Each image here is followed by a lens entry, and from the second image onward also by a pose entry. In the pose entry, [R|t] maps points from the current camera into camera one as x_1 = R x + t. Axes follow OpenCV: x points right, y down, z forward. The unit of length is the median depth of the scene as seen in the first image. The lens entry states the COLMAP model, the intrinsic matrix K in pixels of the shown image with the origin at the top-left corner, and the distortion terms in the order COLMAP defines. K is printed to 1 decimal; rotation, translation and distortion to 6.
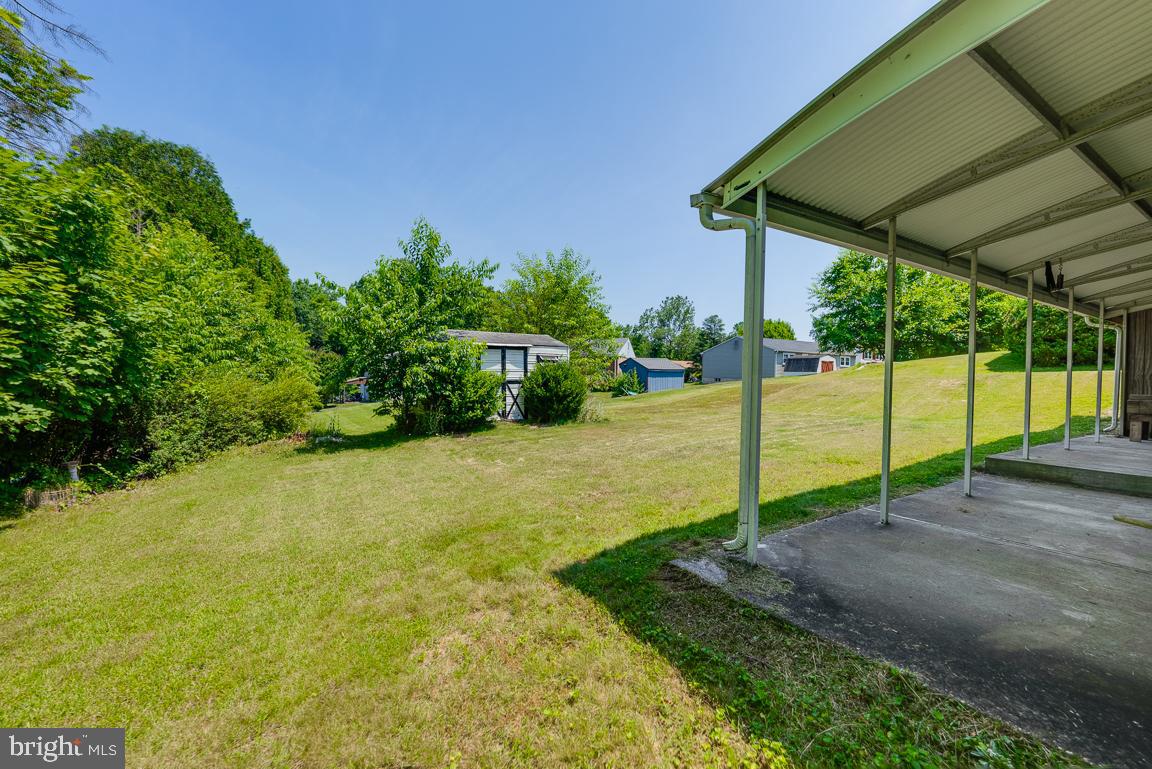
lens RADIAL K [[468.4, 0, 579.6], [0, 468.4, 376.5], [0, 0, 1]] dist [-0.000341, -0.000019]
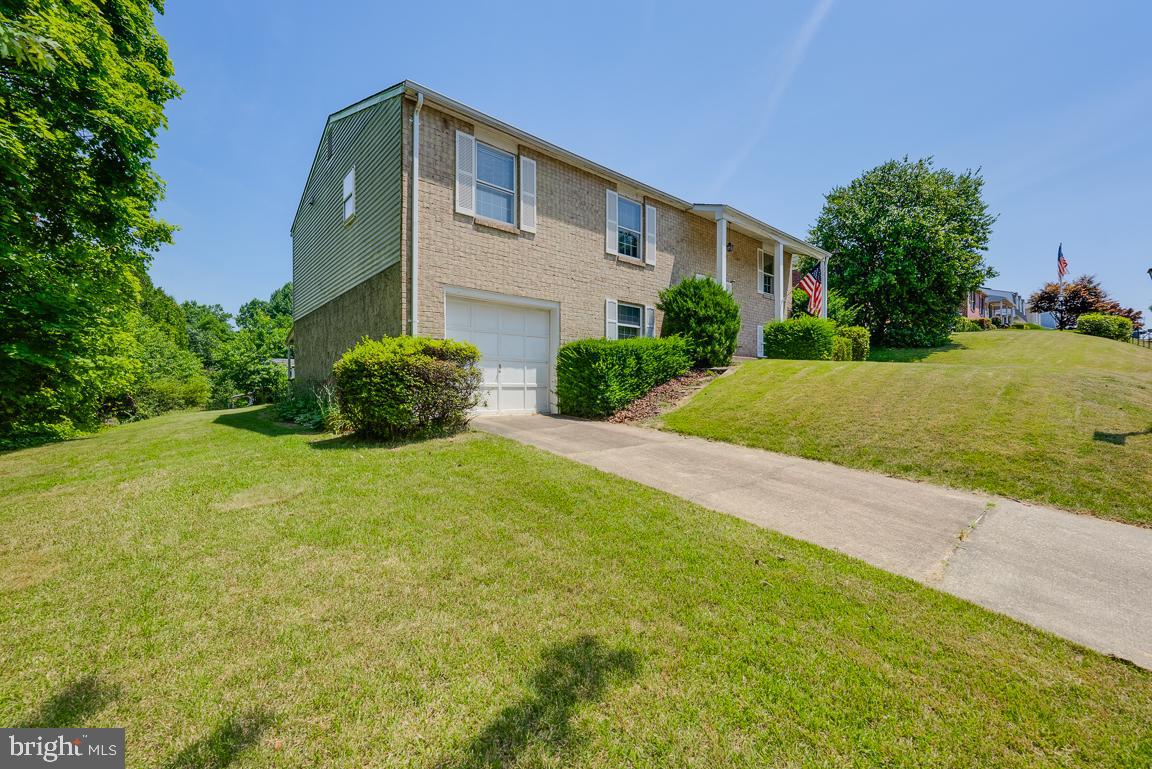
lens RADIAL K [[468.4, 0, 572.7], [0, 468.4, 390.1], [0, 0, 1]] dist [-0.000341, -0.000019]
pose [[0.988079, -0.016550, 0.153053, 0.882605], [0.017256, 0.999846, -0.003288, 0.087862], [-0.152975, 0.005890, 0.988213, -1.612872]]
